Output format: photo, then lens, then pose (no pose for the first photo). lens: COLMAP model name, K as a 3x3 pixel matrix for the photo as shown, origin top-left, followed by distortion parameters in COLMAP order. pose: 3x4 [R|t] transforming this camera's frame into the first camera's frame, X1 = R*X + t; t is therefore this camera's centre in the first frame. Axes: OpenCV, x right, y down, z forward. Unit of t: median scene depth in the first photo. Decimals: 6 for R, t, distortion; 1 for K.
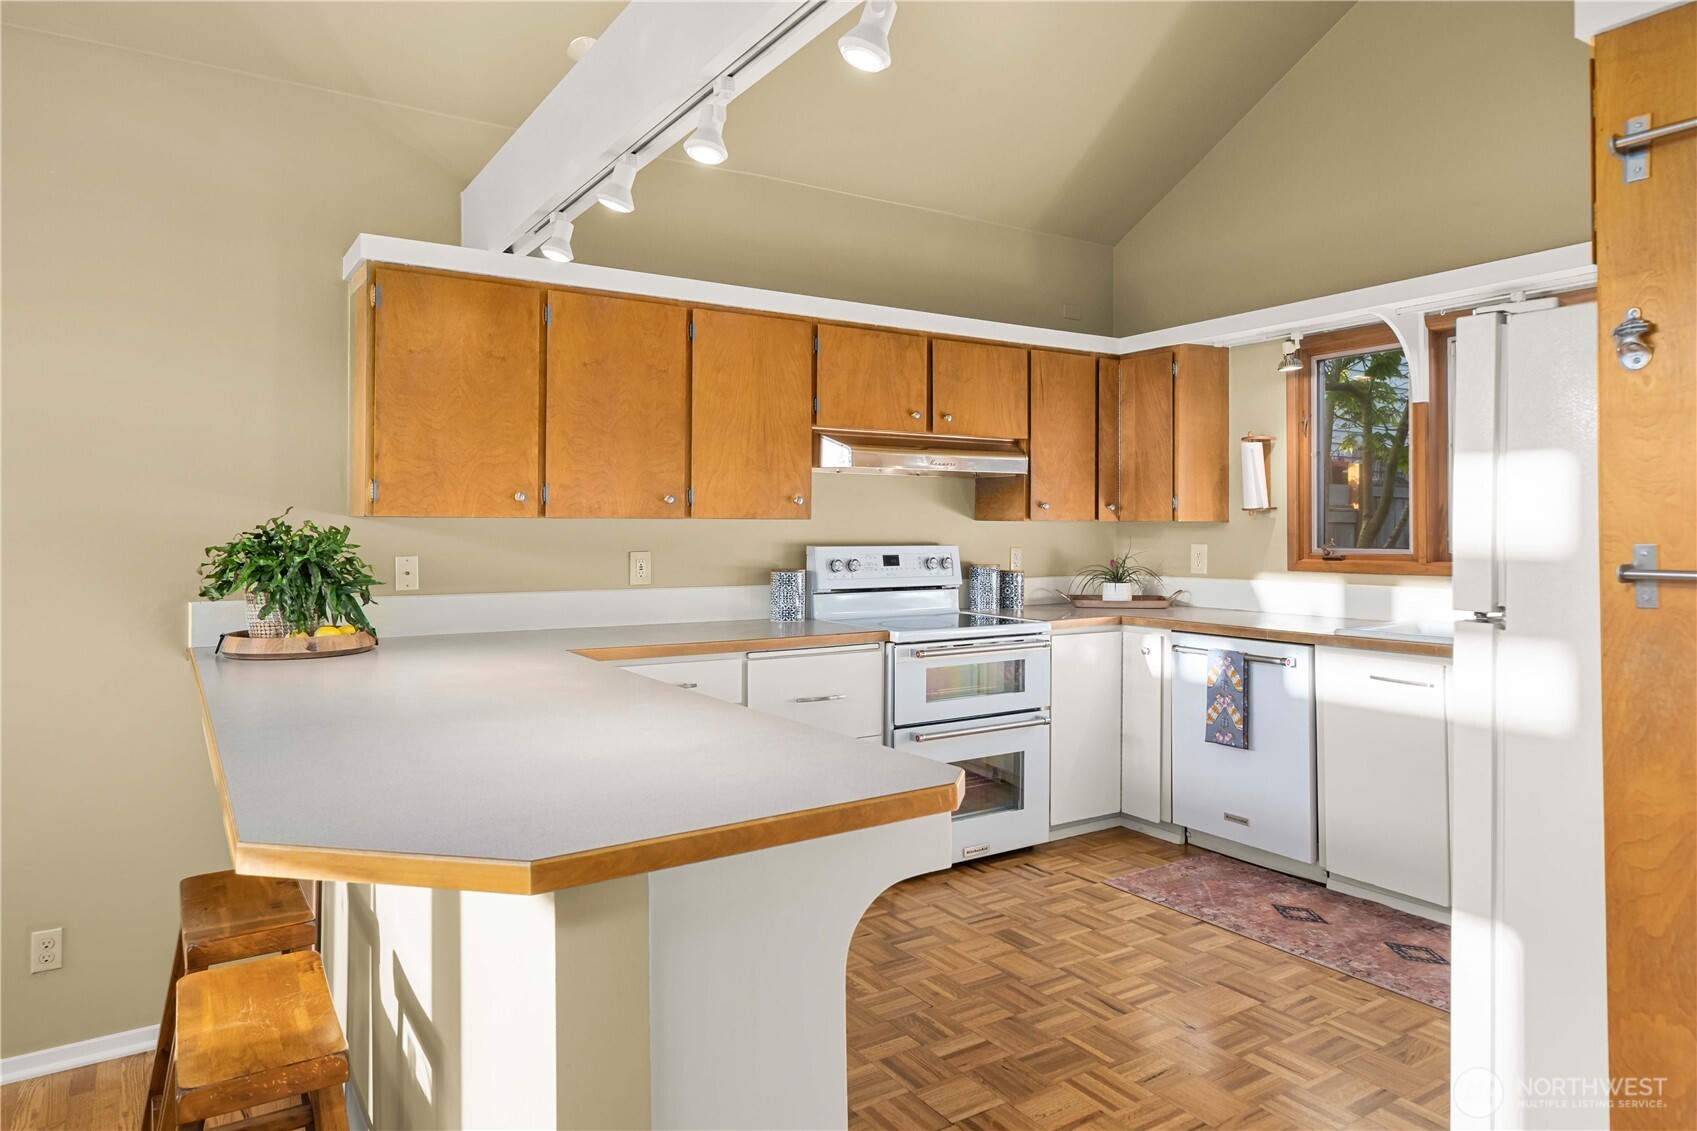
lens RADIAL K [[1043.9, 0, 845.9], [0, 1043.9, 533.8], [0, 0, 1]] dist [0.001267, 0.000153]
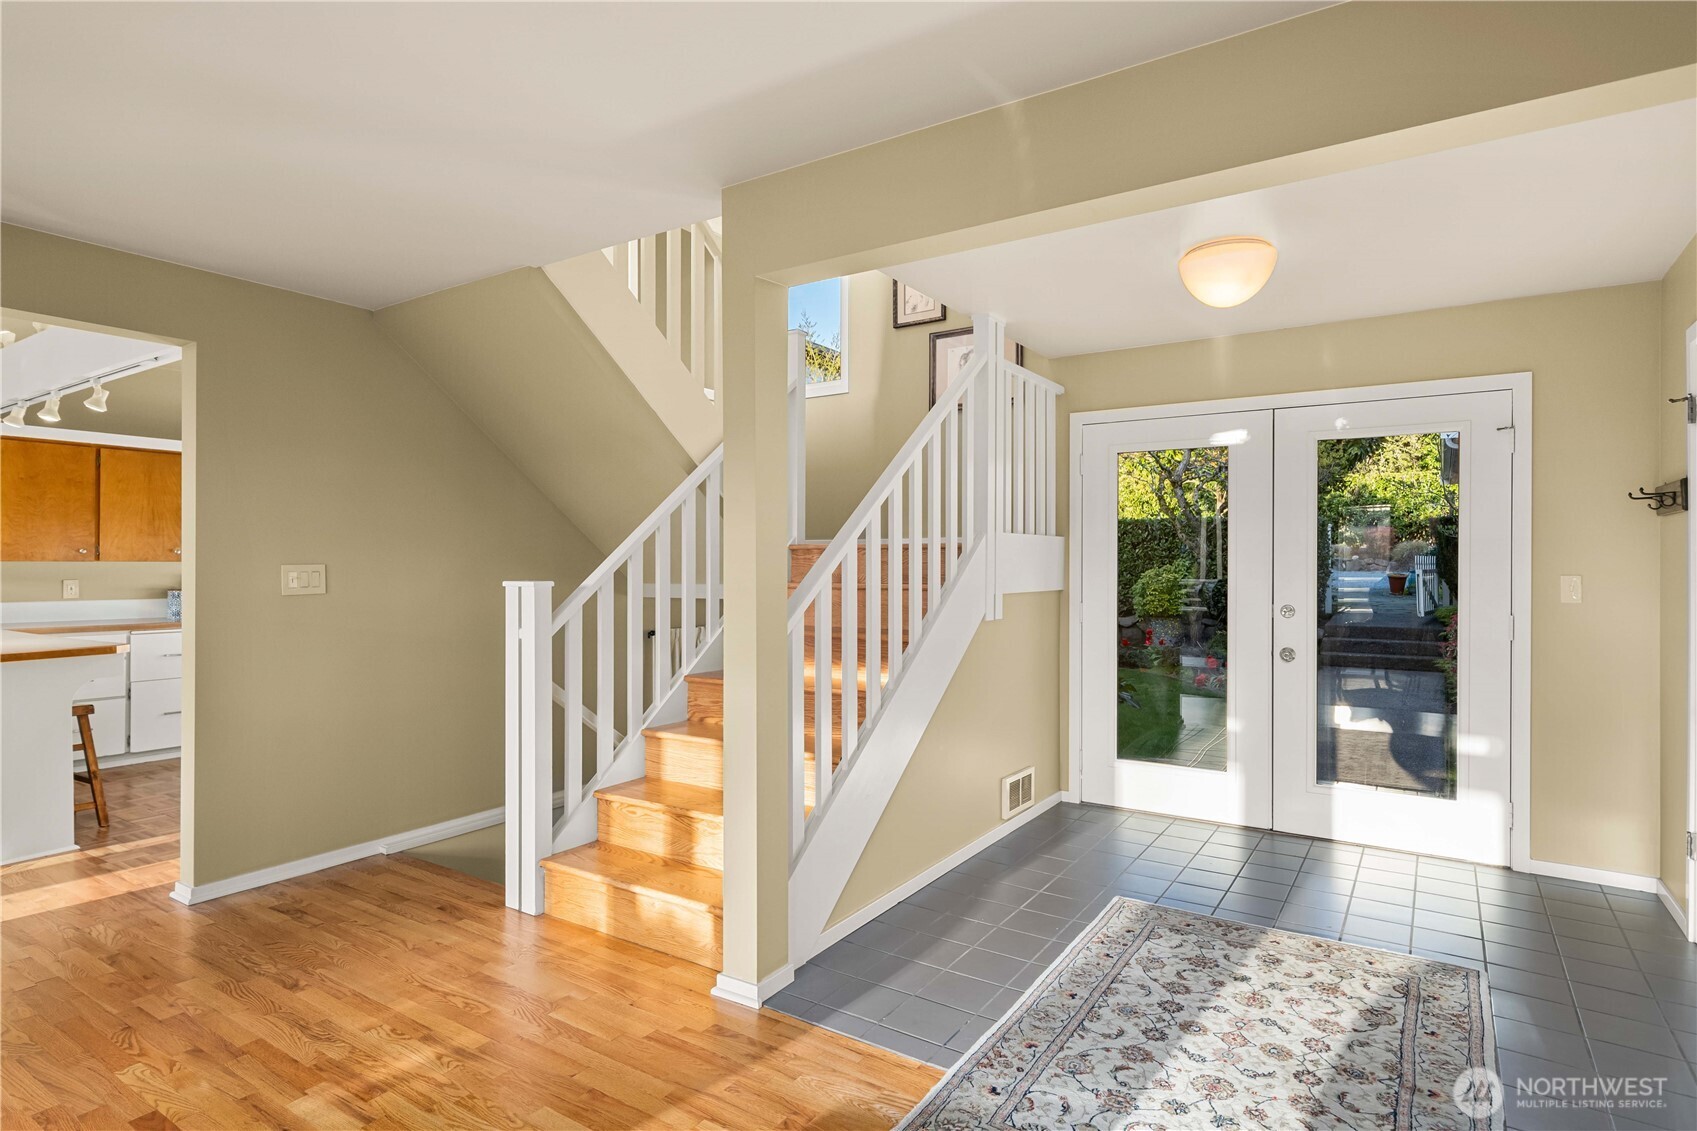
lens RADIAL K [[895.2, 0, 848.5], [0, 895.2, 565.5], [0, 0, 1]] dist [0.002023, 0.000698]
pose [[0.915639, -0.000985, 0.402000, 0.410026], [0.002260, 0.999994, -0.002698, -0.000010], [-0.401995, 0.003379, 0.915636, -0.948005]]
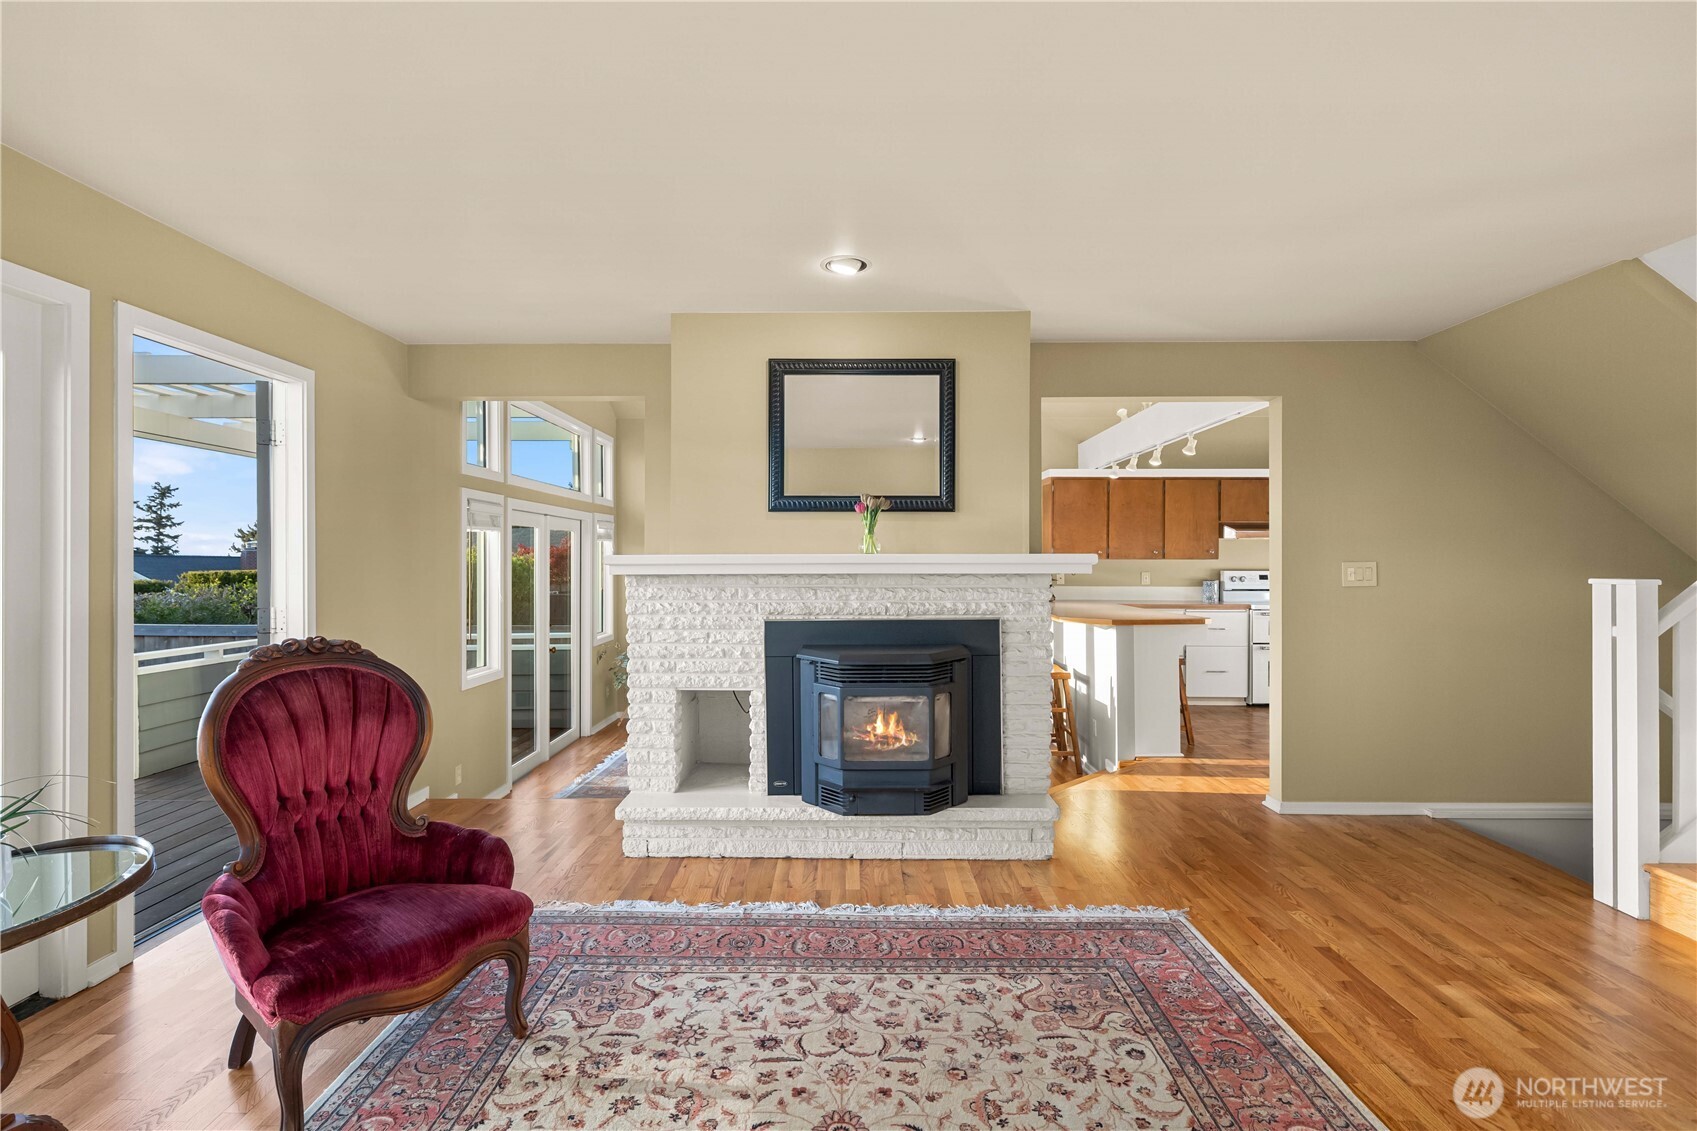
lens RADIAL K [[795.4, 0, 841.5], [0, 795.4, 560.3], [0, 0, 1]] dist [-0.000789, -0.000111]
pose [[0.829691, 0.002082, -0.558219, 0.283159], [-0.005501, 0.999975, -0.004448, 0.001360], [0.558196, 0.006761, 0.829682, -1.075284]]
